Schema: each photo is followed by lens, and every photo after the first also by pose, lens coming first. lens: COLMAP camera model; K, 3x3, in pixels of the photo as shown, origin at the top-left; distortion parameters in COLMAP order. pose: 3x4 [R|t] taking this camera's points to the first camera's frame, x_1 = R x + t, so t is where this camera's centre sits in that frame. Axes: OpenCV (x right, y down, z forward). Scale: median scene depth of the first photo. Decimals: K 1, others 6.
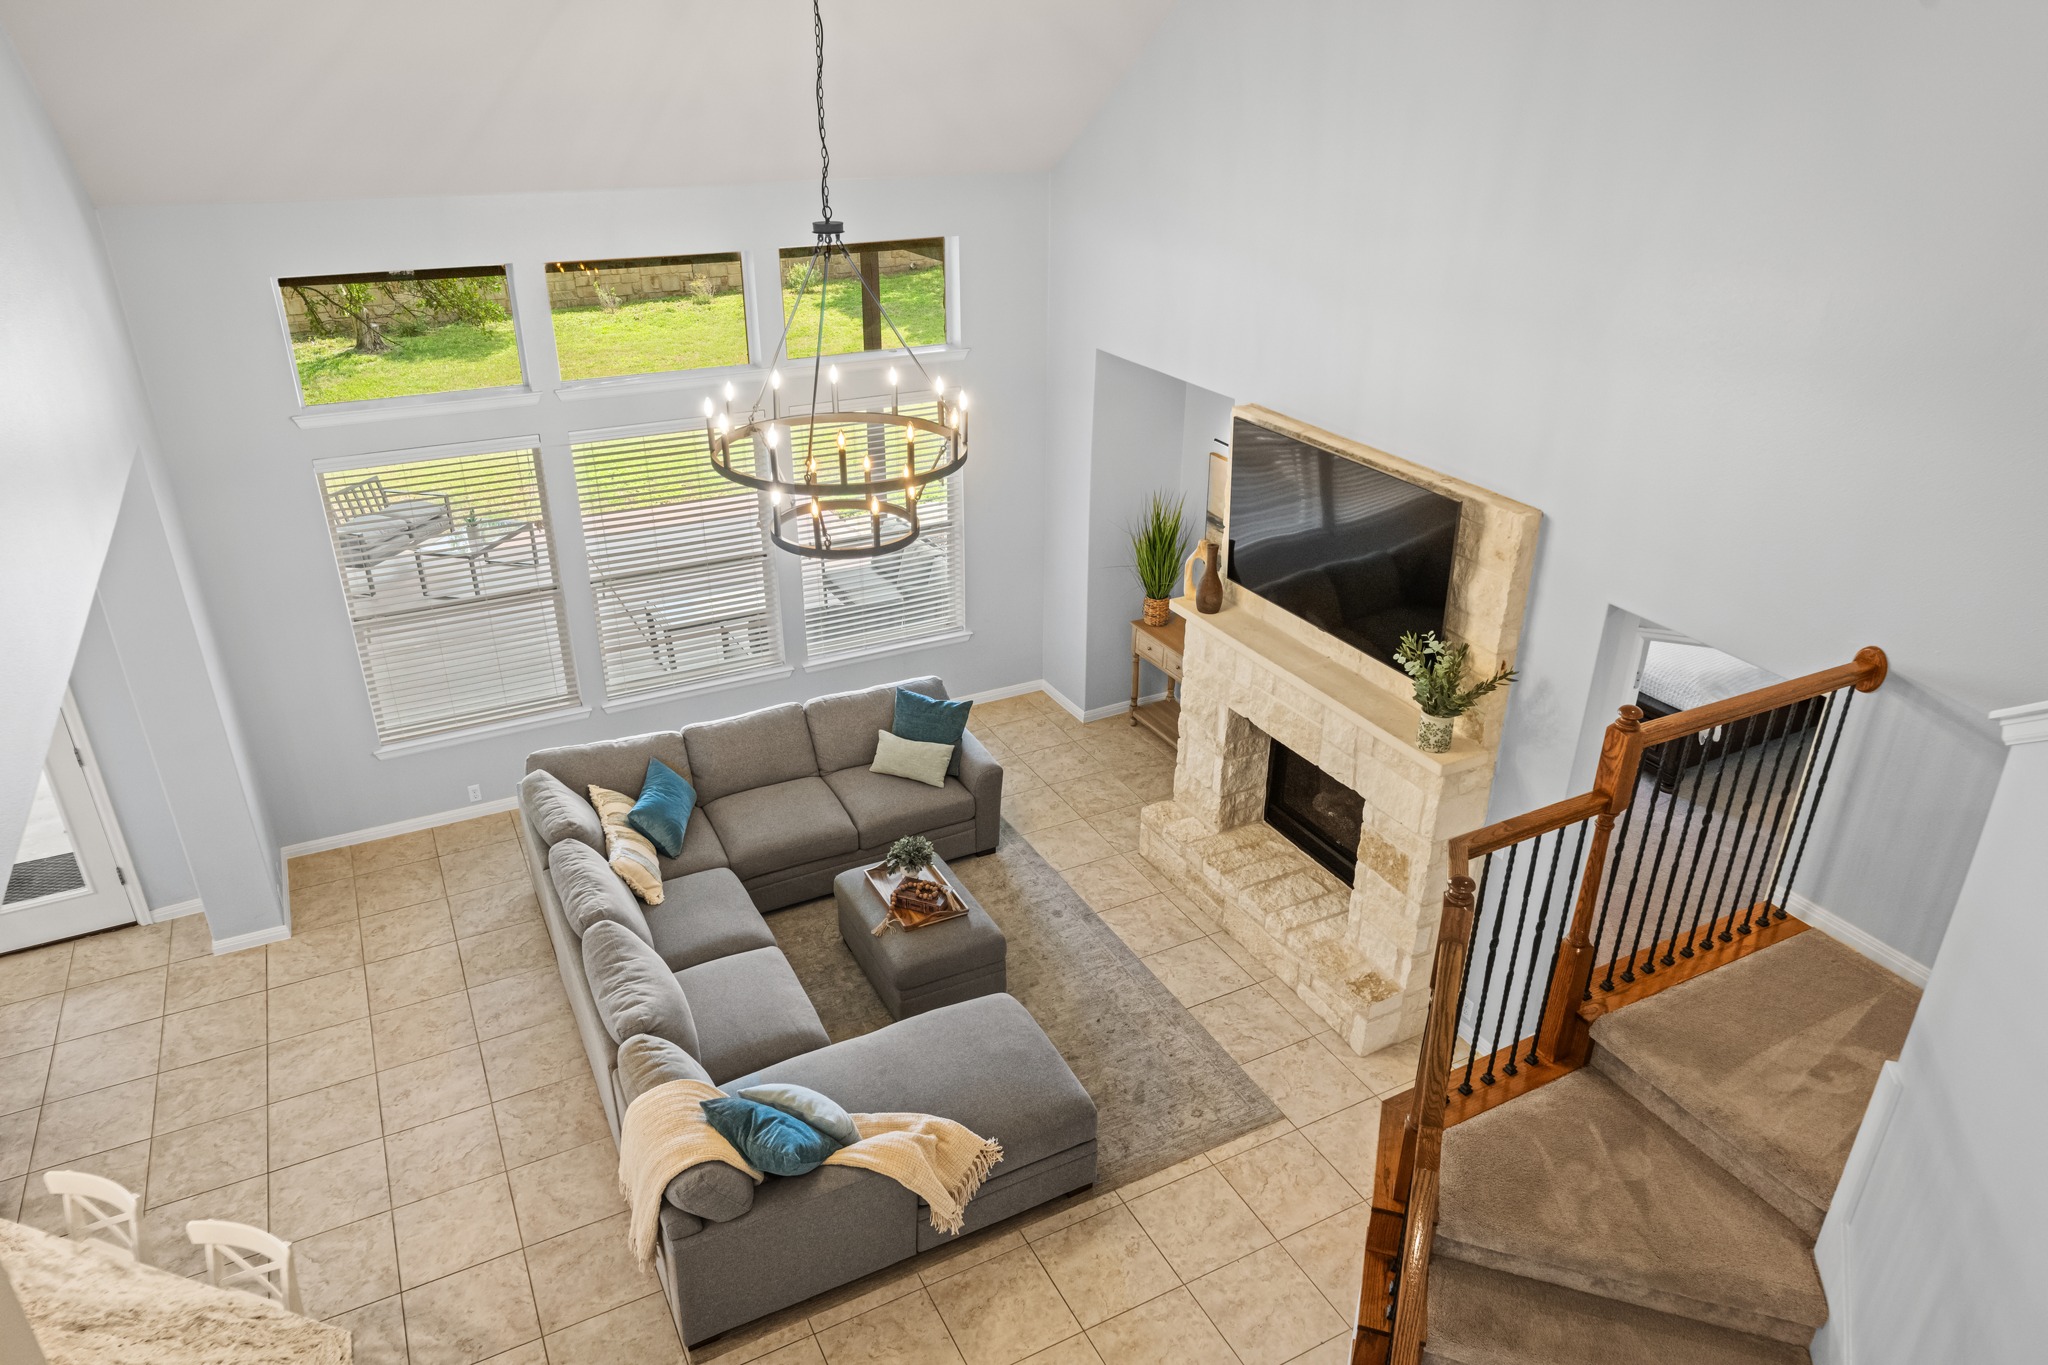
lens RADIAL K [[1335.5, 0, 1019.4], [0, 1335.5, 676.5], [0, 0, 1]] dist [0.006539, 0.002526]
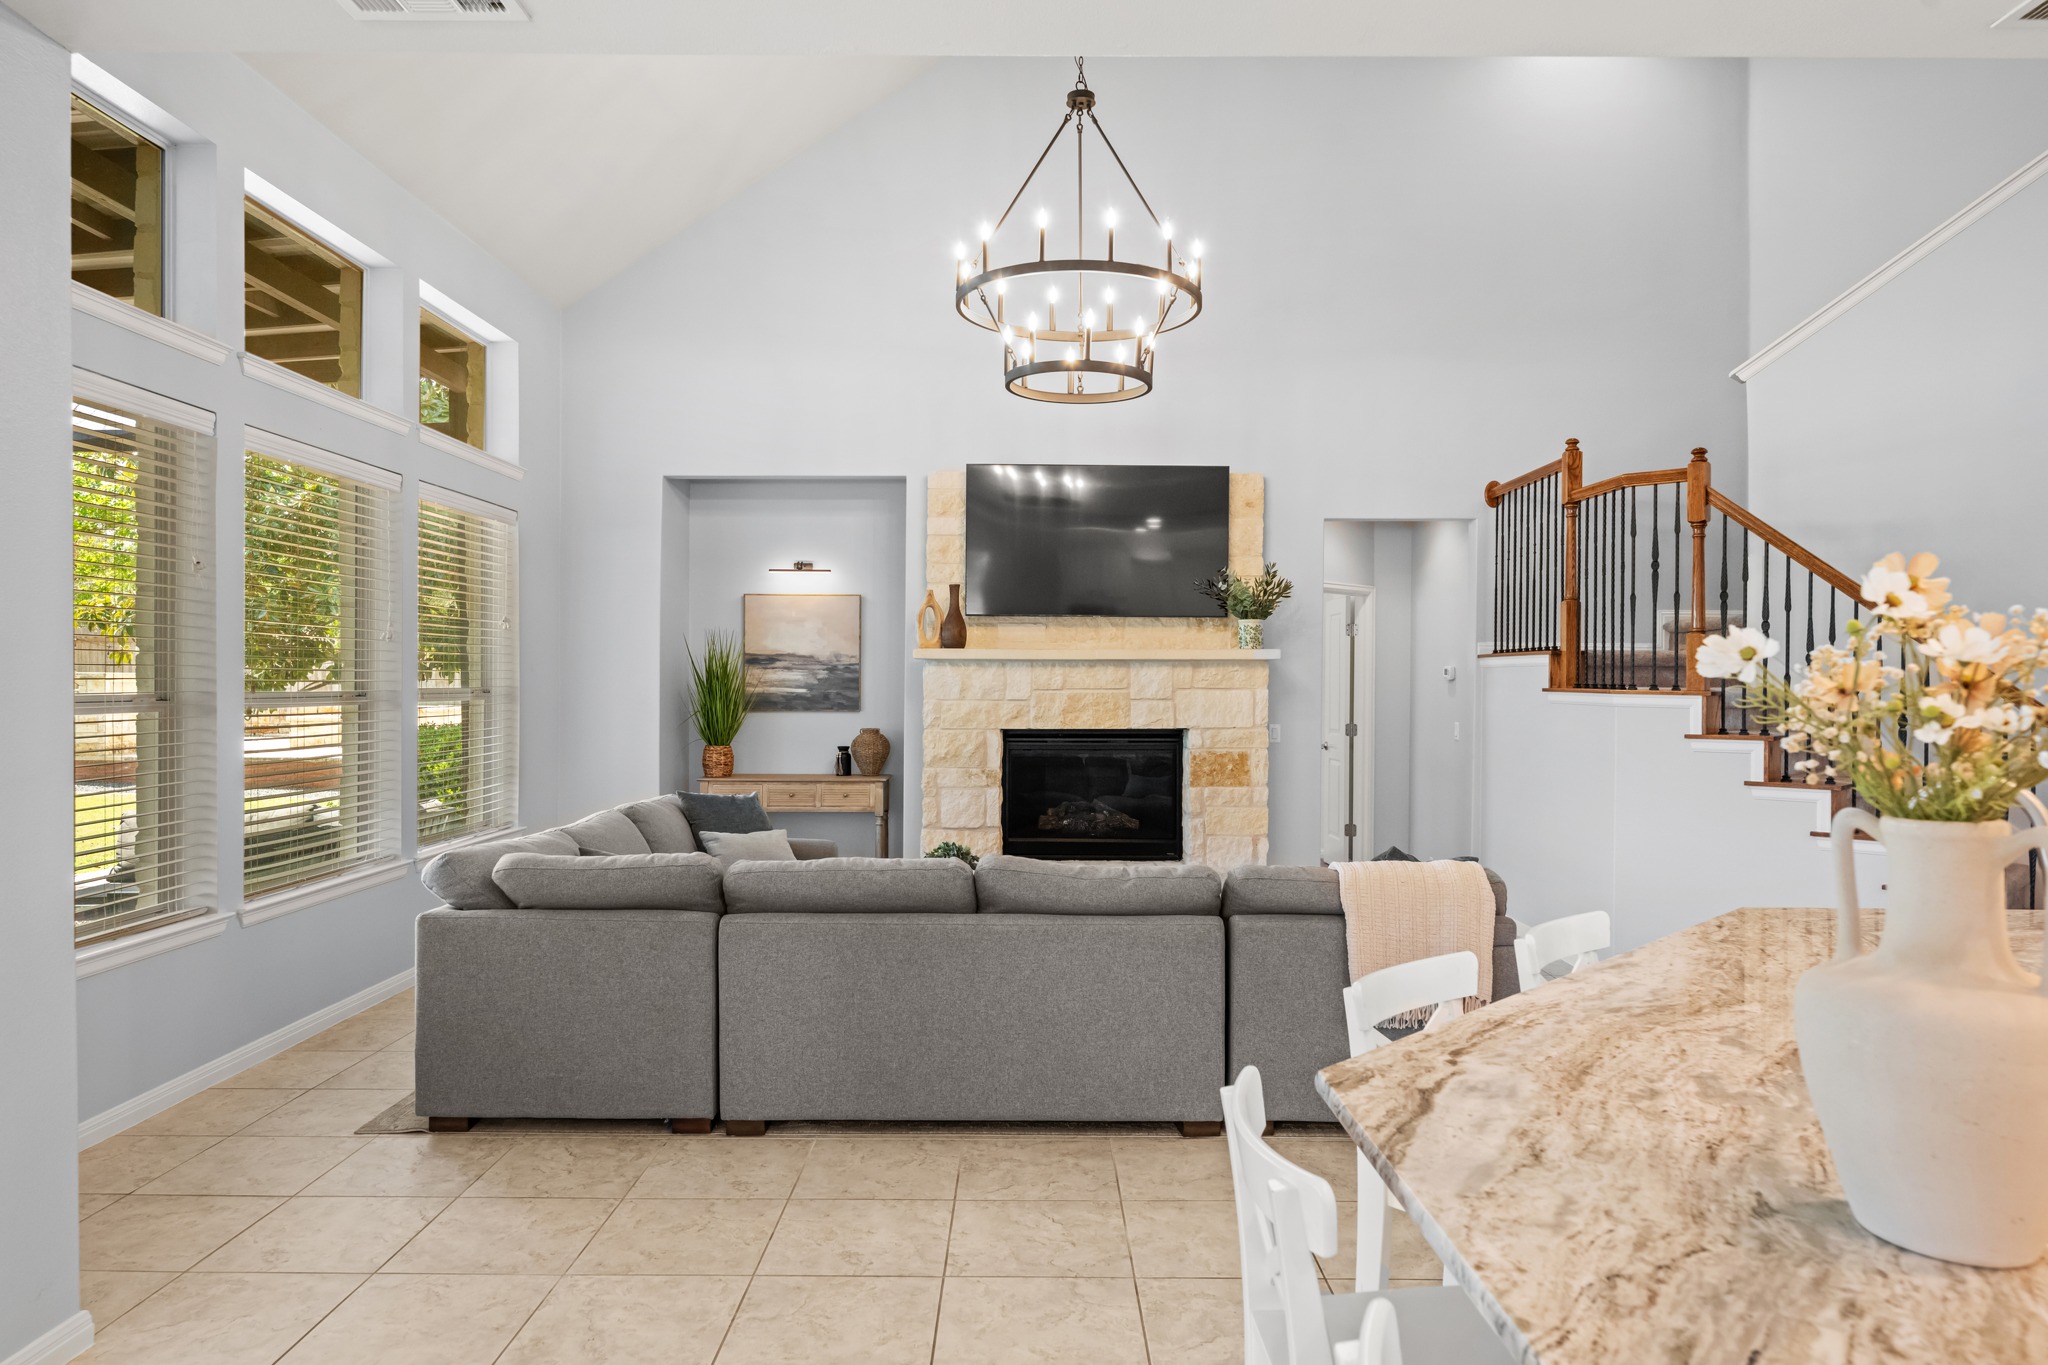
lens RADIAL K [[1290.4, 0, 1016.6], [0, 1290.4, 695.4], [0, 0, 1]] dist [0.001586, -0.000511]
pose [[0.461092, -0.013331, 0.887252, -0.815089], [0.384410, 0.904192, -0.186186, 0.211360], [-0.799765, 0.426917, 0.422040, 0.585790]]
